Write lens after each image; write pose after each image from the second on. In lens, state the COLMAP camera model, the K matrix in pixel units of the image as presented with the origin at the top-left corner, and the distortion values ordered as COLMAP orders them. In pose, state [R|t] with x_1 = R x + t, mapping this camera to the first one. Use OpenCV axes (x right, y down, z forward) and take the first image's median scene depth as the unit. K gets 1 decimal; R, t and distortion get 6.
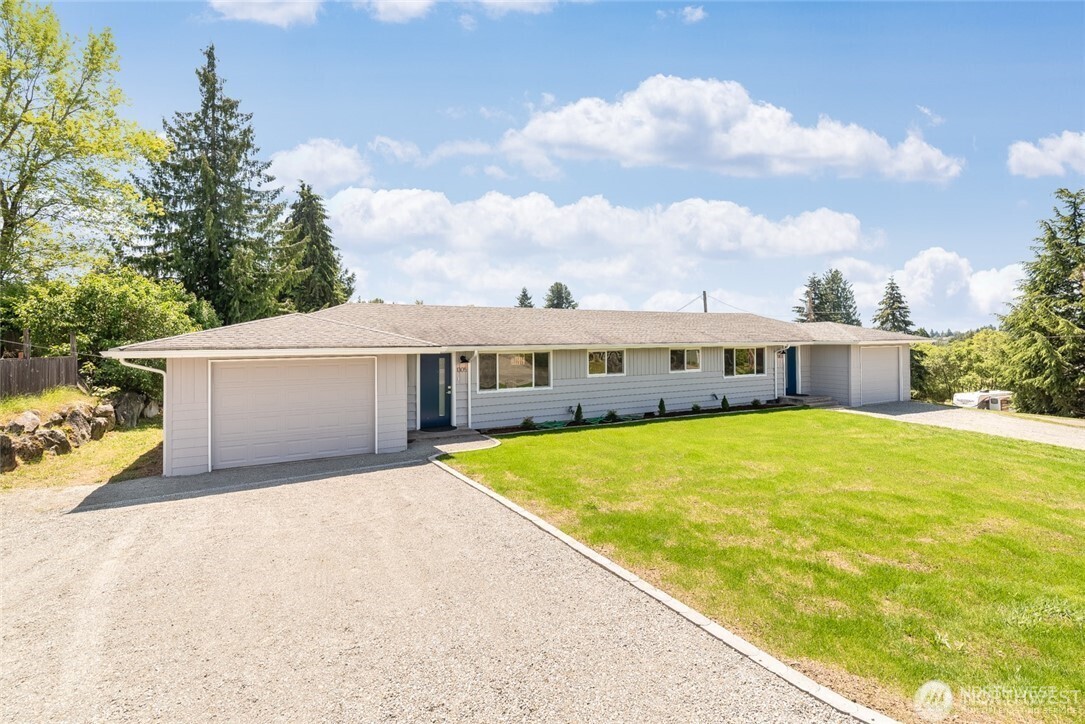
lens RADIAL K [[482.8, 0, 546.5], [0, 482.8, 334.9], [0, 0, 1]] dist [0.003162, 0.000077]
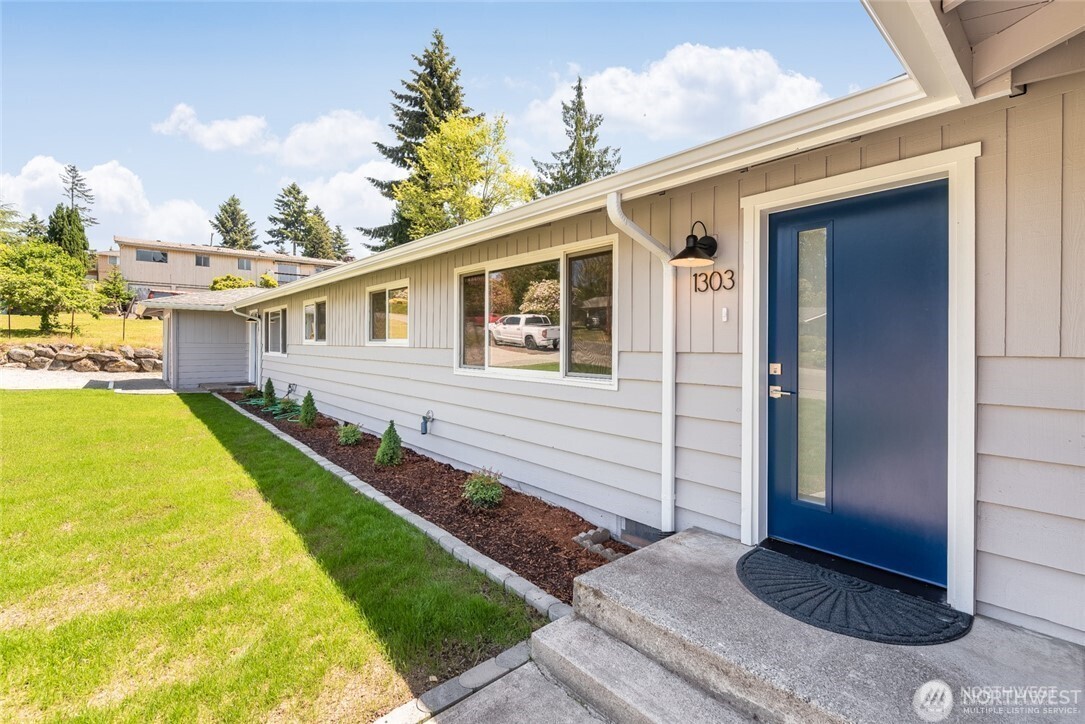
lens RADIAL K [[477.7, 0, 547.4], [0, 477.7, 345.0], [0, 0, 1]] dist [-0.000037, 0.000481]
pose [[0.240754, 0.010737, -0.970527, 0.644189], [0.000750, 0.999936, 0.011248, 0.065973], [0.970586, -0.003435, 0.240731, 0.938509]]
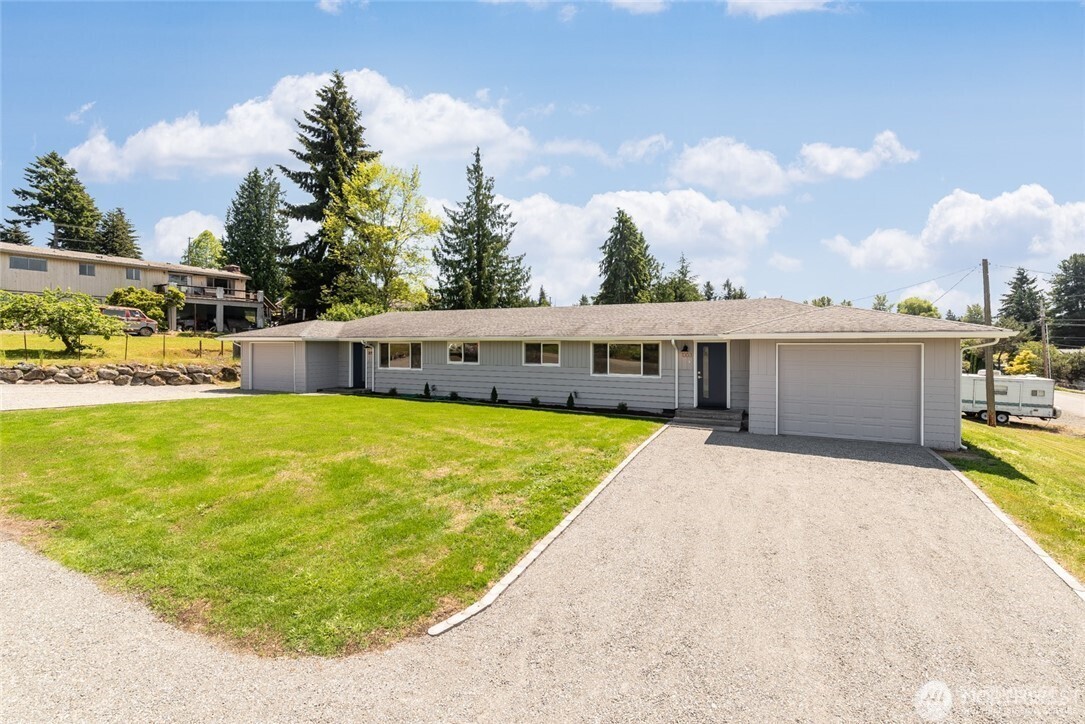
lens RADIAL K [[474.8, 0, 546.7], [0, 474.8, 351.1], [0, 0, 1]] dist [0.001318, 0.000195]
pose [[0.596635, 0.021209, -0.802233, 0.989901], [0.003346, 0.999576, 0.028915, 0.016408], [0.802506, -0.019935, 0.596311, 0.379897]]
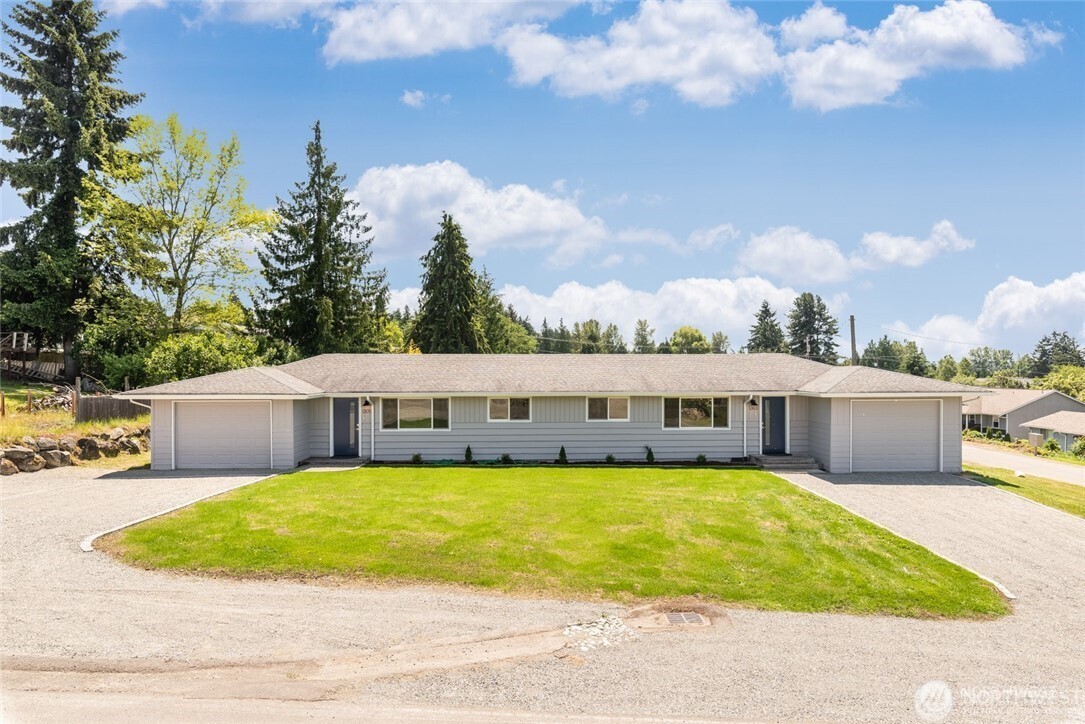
lens RADIAL K [[621.4, 0, 545.2], [0, 621.4, 378.1], [0, 0, 1]] dist [0.000097, 0.001463]
pose [[0.901466, 0.012703, -0.432664, 0.648549], [-0.001039, 0.999630, 0.027185, -0.039651], [0.432849, -0.024056, 0.901145, -0.162735]]
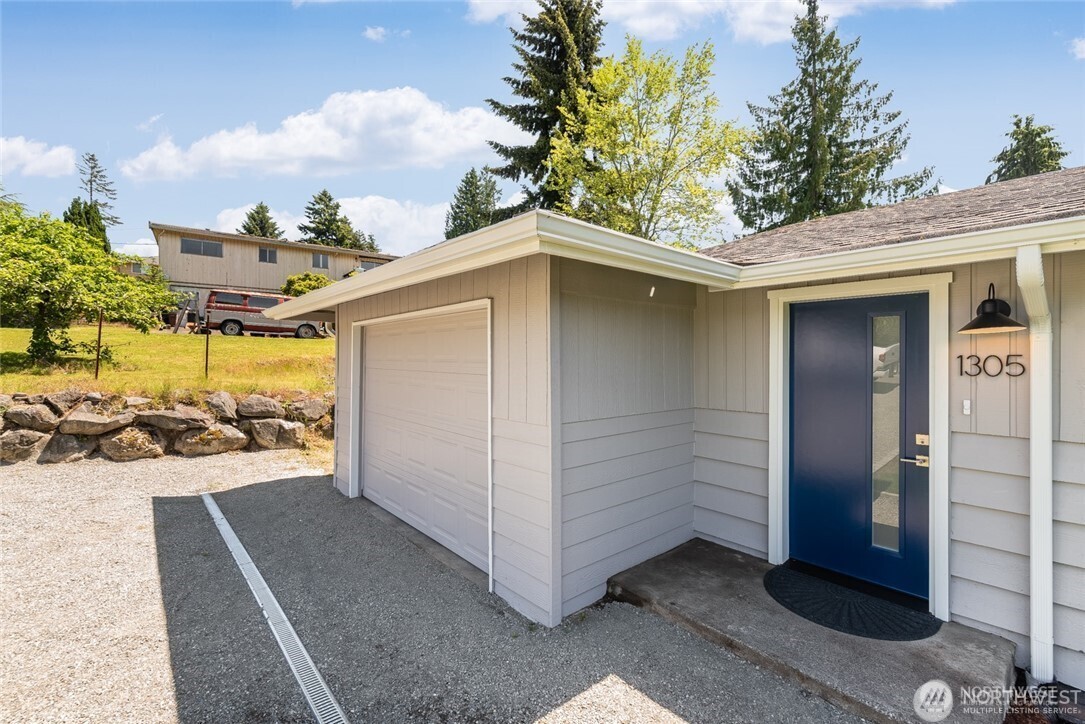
lens RADIAL K [[468.2, 0, 546.3], [0, 468.2, 356.5], [0, 0, 1]] dist [0.003623, 0.000289]
pose [[0.229658, 0.004267, -0.973262, -0.014312], [0.006353, 0.999963, 0.005883, 0.045872], [0.973251, -0.007535, 0.229623, 0.538248]]
